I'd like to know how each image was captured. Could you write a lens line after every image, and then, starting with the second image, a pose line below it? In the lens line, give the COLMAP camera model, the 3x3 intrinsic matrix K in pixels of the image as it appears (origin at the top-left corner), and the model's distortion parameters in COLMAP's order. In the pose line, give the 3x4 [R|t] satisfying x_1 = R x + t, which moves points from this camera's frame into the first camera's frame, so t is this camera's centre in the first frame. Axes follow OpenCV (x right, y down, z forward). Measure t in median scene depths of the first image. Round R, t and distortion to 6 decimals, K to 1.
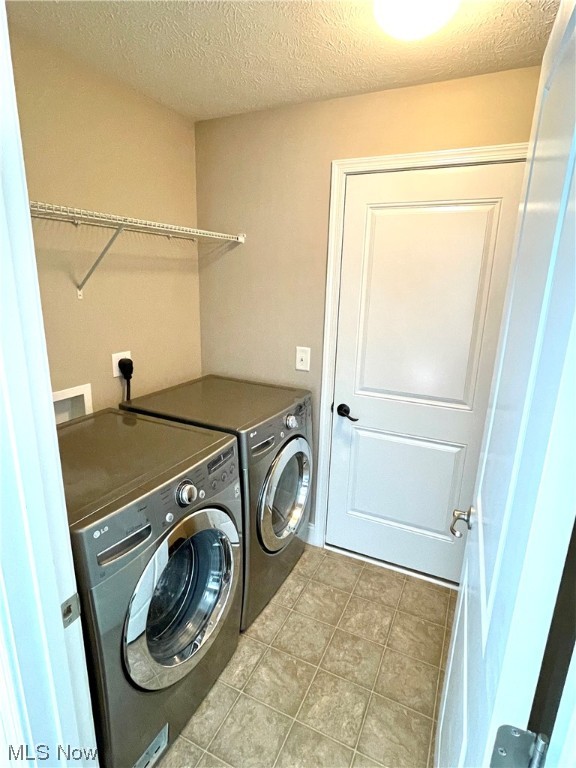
lens RADIAL K [[408.1, 0, 288.2], [0, 408.1, 383.7], [0, 0, 1]] dist [-0.001958, 0.000048]
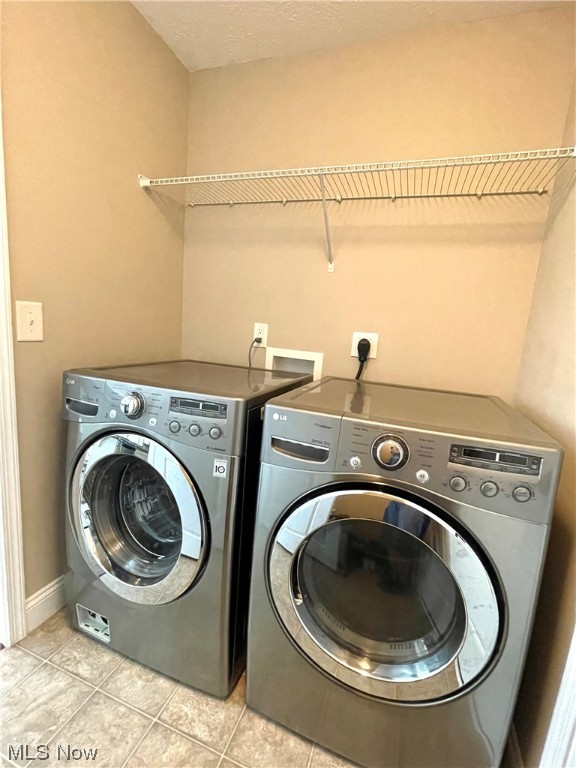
lens RADIAL K [[342.9, 0, 290.8], [0, 342.9, 385.4], [0, 0, 1]] dist [-0.000061, -0.000042]
pose [[0.117105, 0.147709, -0.982074, 0.393901], [-0.328636, 0.938929, 0.102032, 0.013862], [0.937168, 0.310796, 0.158496, 0.814145]]
